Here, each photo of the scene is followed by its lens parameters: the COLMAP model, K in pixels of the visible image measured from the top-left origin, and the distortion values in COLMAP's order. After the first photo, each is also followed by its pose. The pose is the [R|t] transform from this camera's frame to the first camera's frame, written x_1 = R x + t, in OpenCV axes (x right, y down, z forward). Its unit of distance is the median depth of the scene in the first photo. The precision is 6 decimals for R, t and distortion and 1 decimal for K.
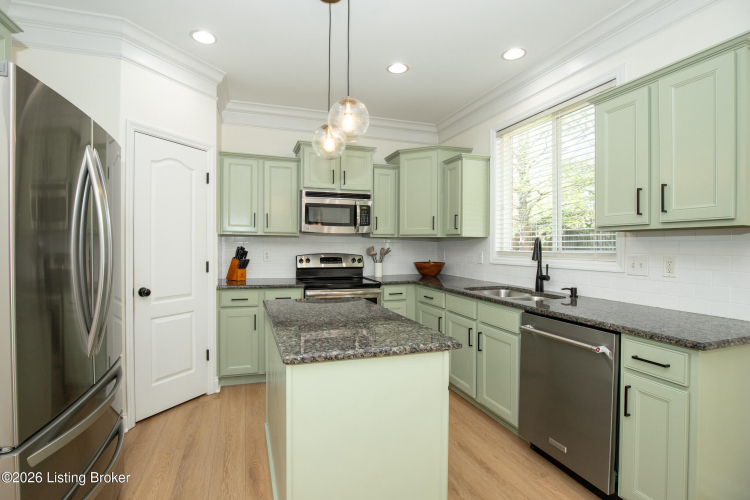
lens RADIAL K [[357.2, 0, 354.7], [0, 357.2, 249.8], [0, 0, 1]] dist [-0.020270, 0.000621]
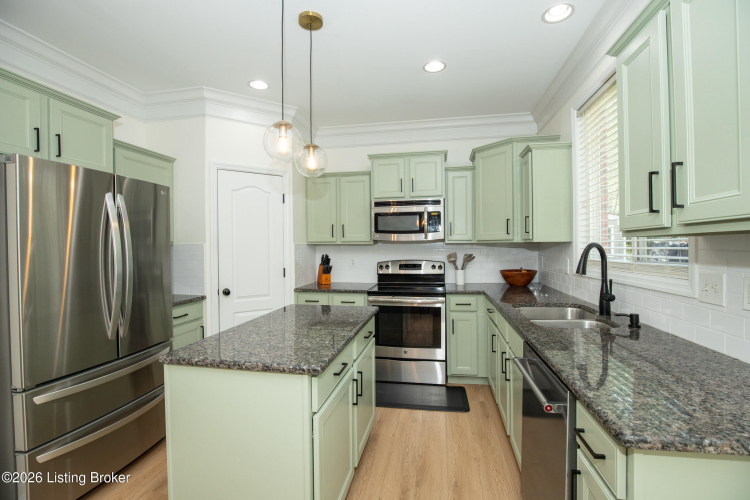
lens RADIAL K [[341.0, 0, 375.0], [0, 341.0, 250.0], [0, 0, 1]] dist [-0.022333, 0.000058]
pose [[0.885341, -0.010590, -0.464821, 0.325338], [0.009723, 0.999944, -0.004261, -0.016835], [0.464840, -0.000747, 0.885394, 0.107057]]
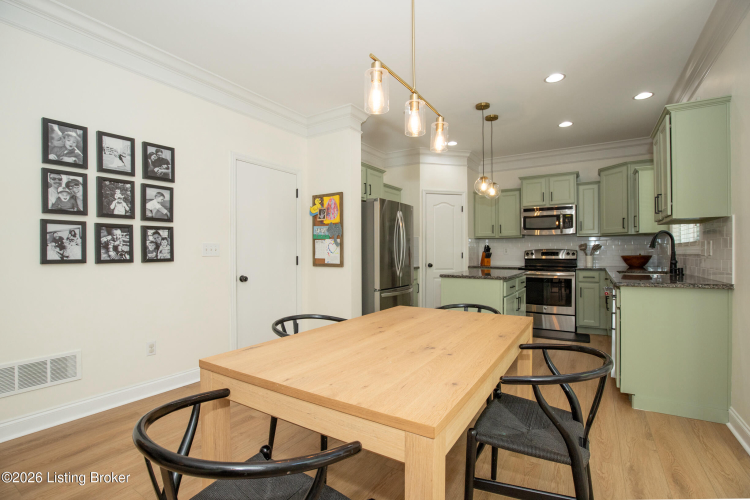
lens RADIAL K [[347.1, 0, 377.8], [0, 347.1, 253.9], [0, 0, 1]] dist [-0.024431, 0.000081]
pose [[0.655085, -0.005511, -0.755535, 0.578270], [-0.001526, 0.999962, -0.008616, 0.047074], [0.755554, 0.006797, 0.655051, -0.465360]]
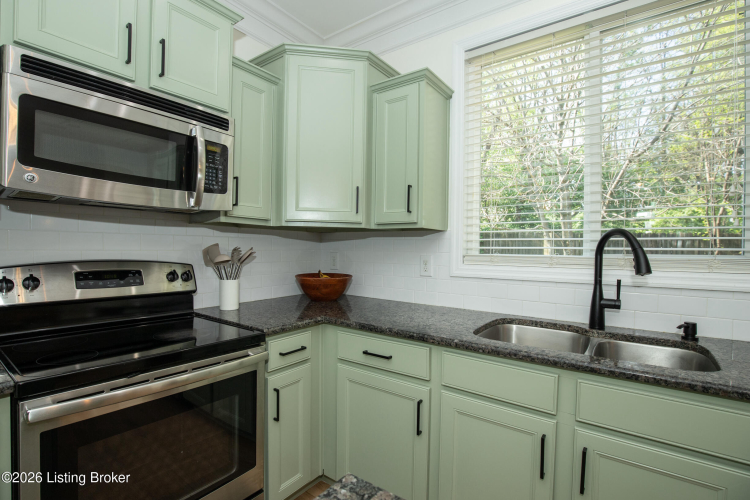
lens RADIAL K [[357.2, 0, 354.7], [0, 357.2, 249.8], [0, 0, 1]] dist [-0.020270, 0.000621]
pose [[0.815177, 0.004700, 0.579193, -0.078772], [-0.002617, 0.999987, -0.004431, -0.000690], [-0.579206, 0.002096, 0.815178, 0.596239]]
